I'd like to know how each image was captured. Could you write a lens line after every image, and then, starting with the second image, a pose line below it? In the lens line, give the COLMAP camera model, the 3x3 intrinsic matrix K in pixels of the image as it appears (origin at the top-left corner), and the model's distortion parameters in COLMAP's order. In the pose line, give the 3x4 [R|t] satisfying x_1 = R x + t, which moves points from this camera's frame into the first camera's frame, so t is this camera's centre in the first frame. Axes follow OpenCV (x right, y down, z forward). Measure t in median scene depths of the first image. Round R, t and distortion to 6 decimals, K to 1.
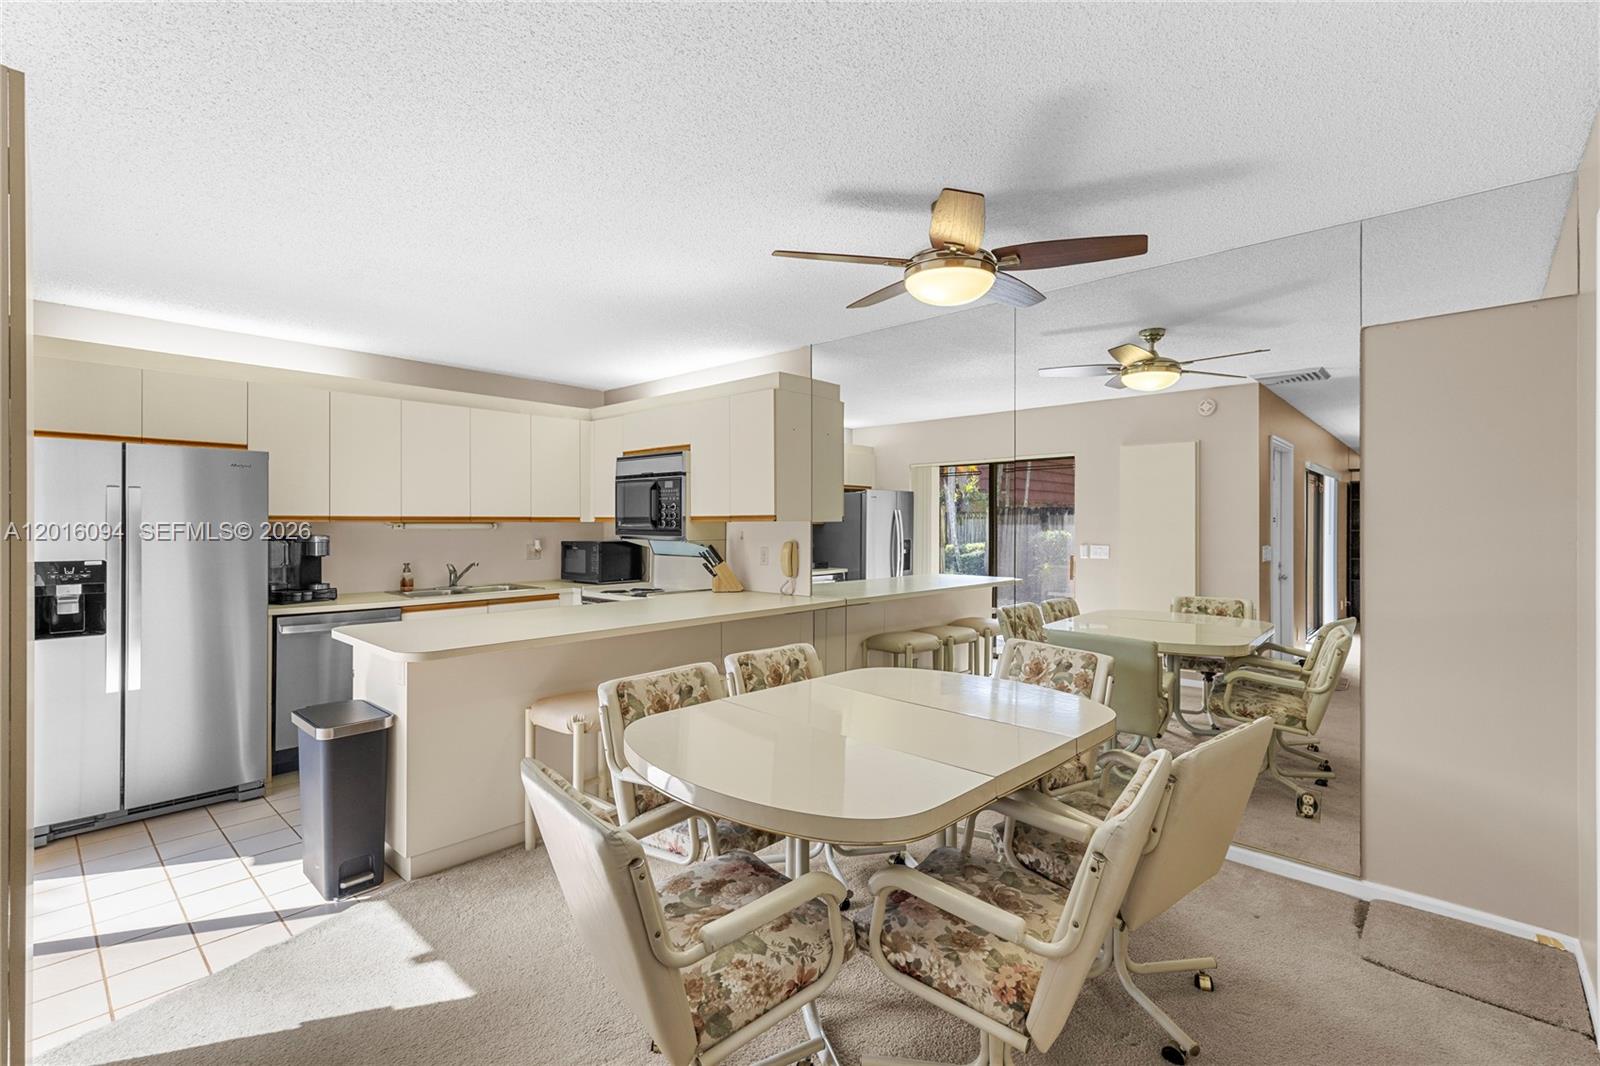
lens RADIAL K [[710.9, 0, 808.9], [0, 710.9, 523.1], [0, 0, 1]] dist [0.001063, 0.000376]
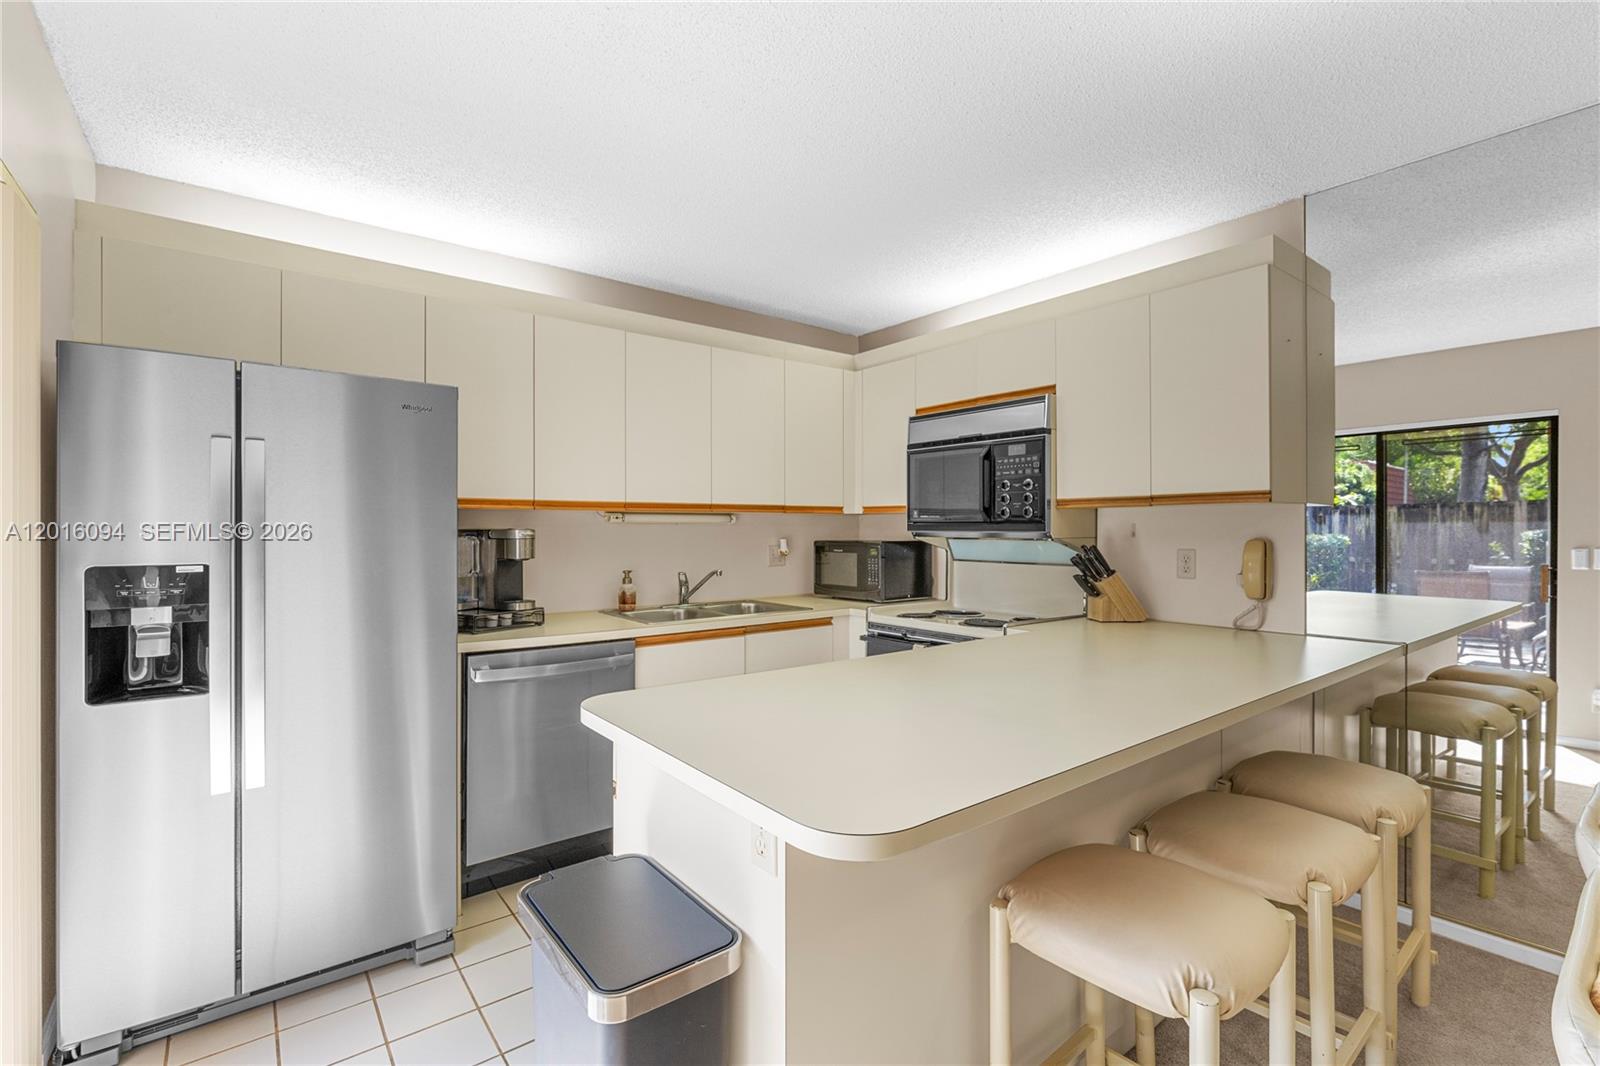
lens RADIAL K [[710.9, 0, 802.2], [0, 710.9, 532.3], [0, 0, 1]] dist [0.001063, 0.000376]
pose [[0.985175, -0.000833, -0.171549, -0.302215], [0.001503, 0.999992, 0.003776, 0.017900], [0.171544, -0.003977, 0.985168, 0.373852]]
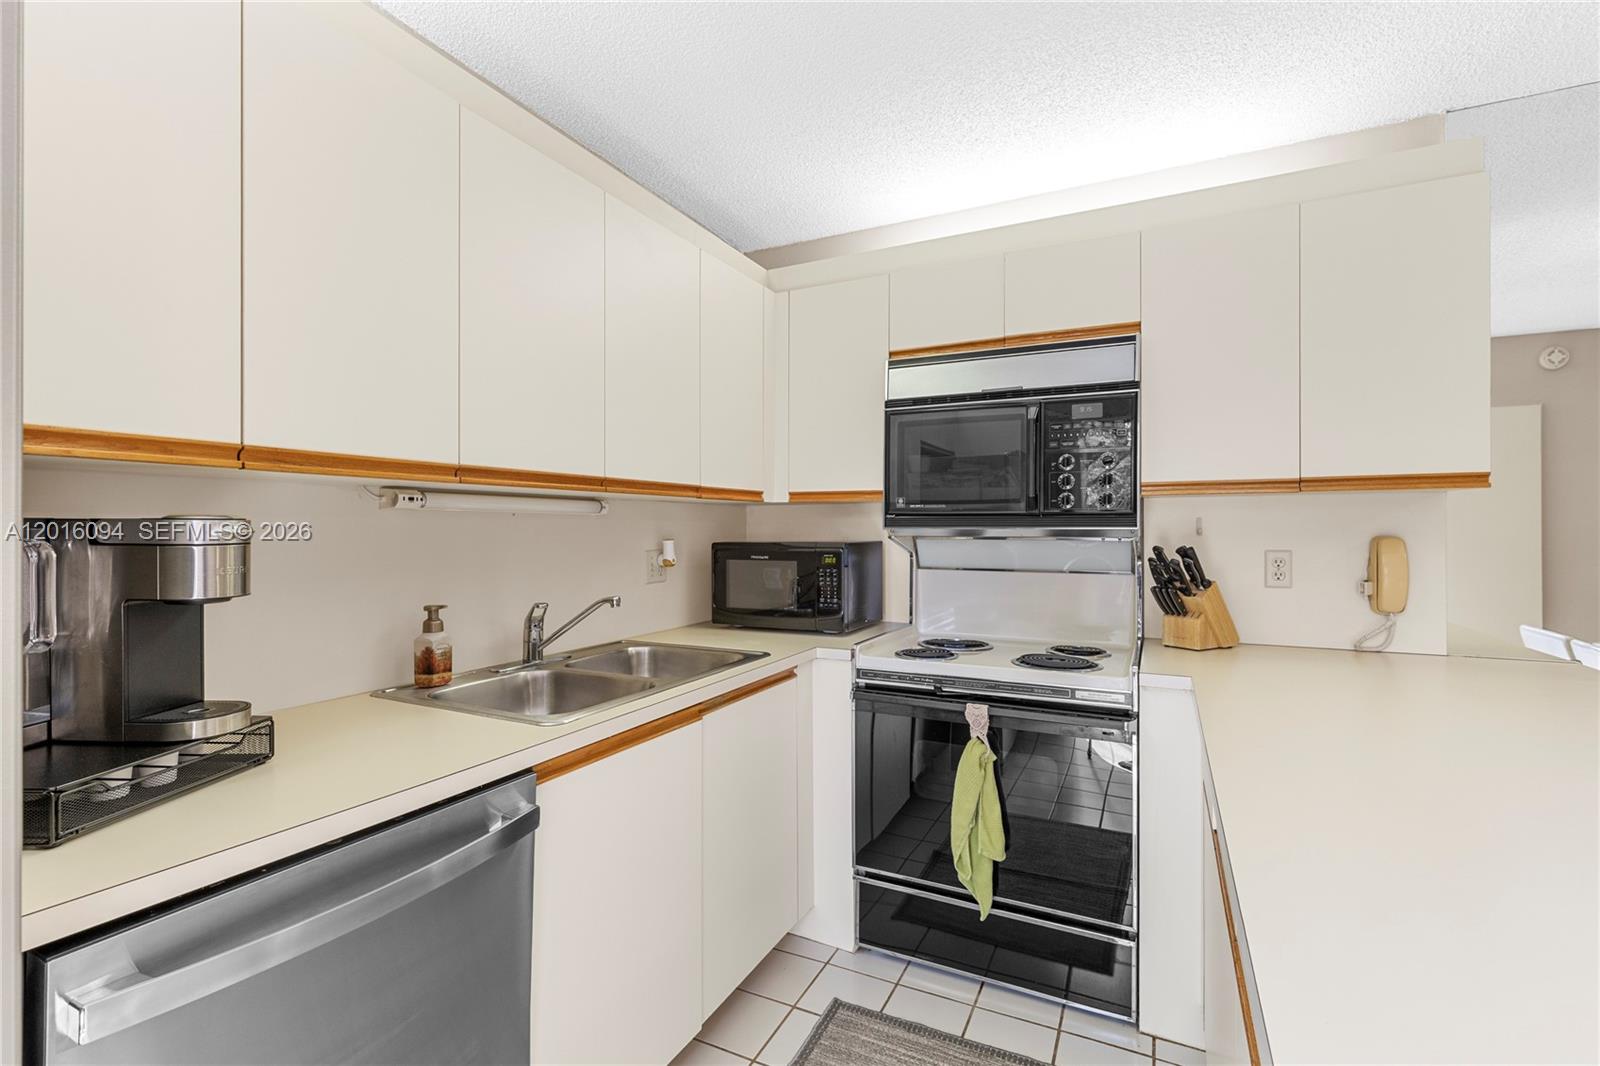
lens RADIAL K [[710.9, 0, 801.1], [0, 710.9, 533.5], [0, 0, 1]] dist [0.001063, 0.000376]
pose [[0.963292, -0.002090, 0.268447, -0.532706], [0.000307, 0.999978, 0.006683, 0.020531], [-0.268455, -0.006355, 0.963271, 0.676633]]
